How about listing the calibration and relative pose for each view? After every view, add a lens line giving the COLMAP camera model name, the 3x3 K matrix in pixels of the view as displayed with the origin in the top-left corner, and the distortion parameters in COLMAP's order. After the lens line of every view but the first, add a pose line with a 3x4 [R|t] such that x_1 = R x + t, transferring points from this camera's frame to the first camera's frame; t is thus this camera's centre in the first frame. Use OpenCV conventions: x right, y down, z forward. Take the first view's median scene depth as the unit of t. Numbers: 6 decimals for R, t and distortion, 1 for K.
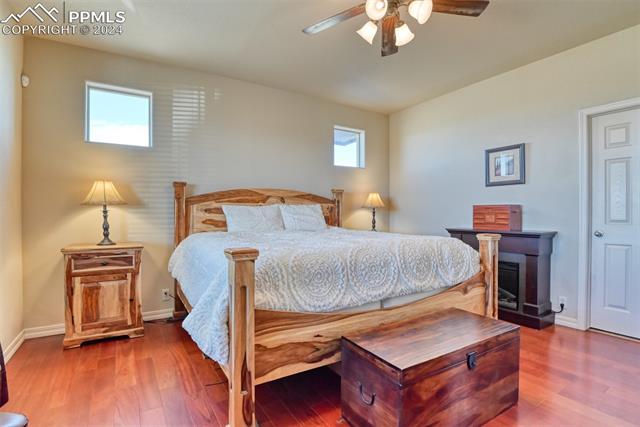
lens RADIAL K [[309.3, 0, 322.0], [0, 309.3, 213.2], [0, 0, 1]] dist [-0.022575, -0.004321]
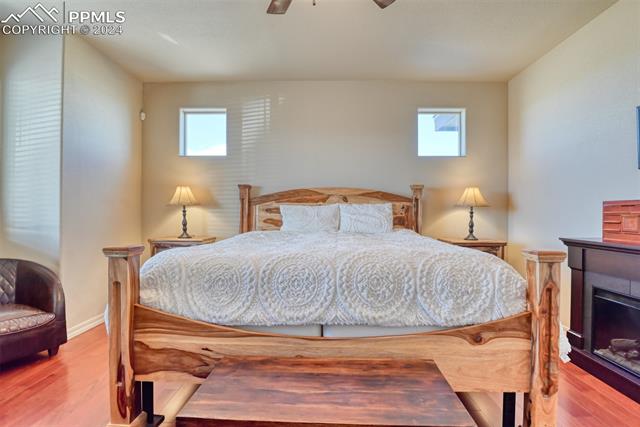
lens RADIAL K [[309.3, 0, 320.3], [0, 309.3, 213.3], [0, 0, 1]] dist [-0.022575, -0.004321]
pose [[0.837593, 0.004230, -0.546278, 0.432397], [-0.004768, 0.999989, 0.000432, 0.000466], [0.546274, 0.002243, 0.837604, 0.249436]]
